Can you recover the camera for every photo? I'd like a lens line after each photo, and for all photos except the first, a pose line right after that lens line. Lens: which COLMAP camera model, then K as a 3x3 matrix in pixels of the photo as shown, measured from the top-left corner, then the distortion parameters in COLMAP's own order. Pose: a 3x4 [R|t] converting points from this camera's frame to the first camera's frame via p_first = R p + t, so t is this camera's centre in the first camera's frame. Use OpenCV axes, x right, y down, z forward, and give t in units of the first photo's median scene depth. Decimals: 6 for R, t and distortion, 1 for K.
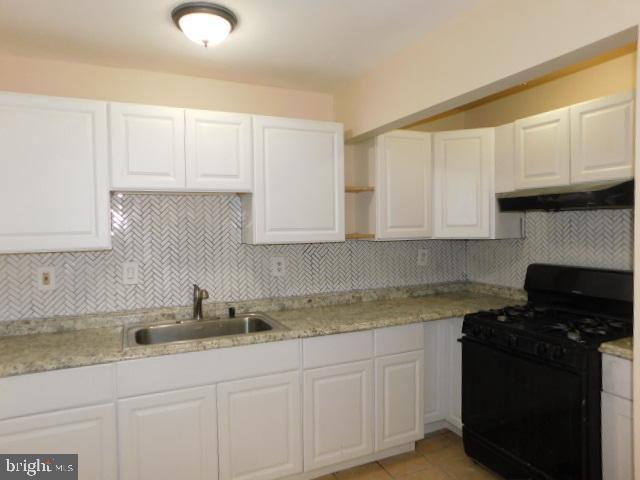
lens RADIAL K [[426.9, 0, 319.5], [0, 426.9, 237.9], [0, 0, 1]] dist [-0.073477, 0.052745]
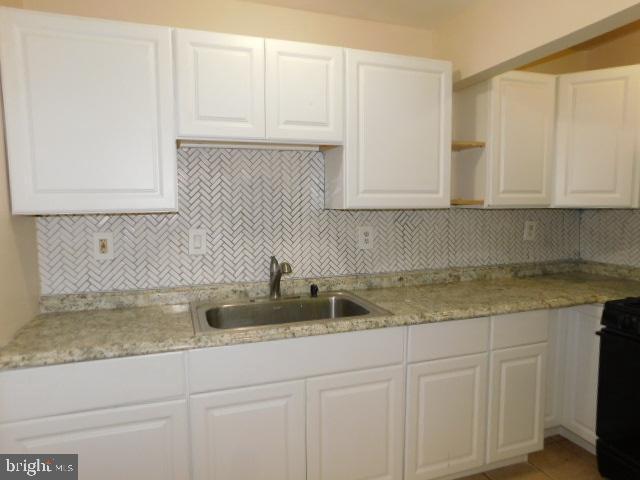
lens RADIAL K [[426.9, 0, 316.3], [0, 426.9, 239.5], [0, 0, 1]] dist [-0.073477, 0.052745]
pose [[0.994304, 0.017064, -0.105210, -0.121539], [-0.011000, 0.998259, 0.057949, 0.026838], [0.106016, -0.056461, 0.992760, 0.178641]]
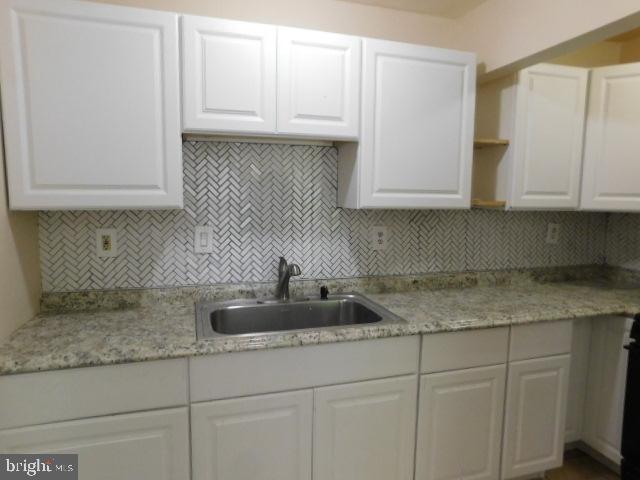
lens RADIAL K [[426.9, 0, 315.0], [0, 426.9, 239.5], [0, 0, 1]] dist [-0.073477, 0.052745]
pose [[0.989836, 0.041170, -0.136127, -0.124595], [-0.030435, 0.996328, 0.080022, 0.011432], [0.138922, -0.075066, 0.987454, 0.220202]]
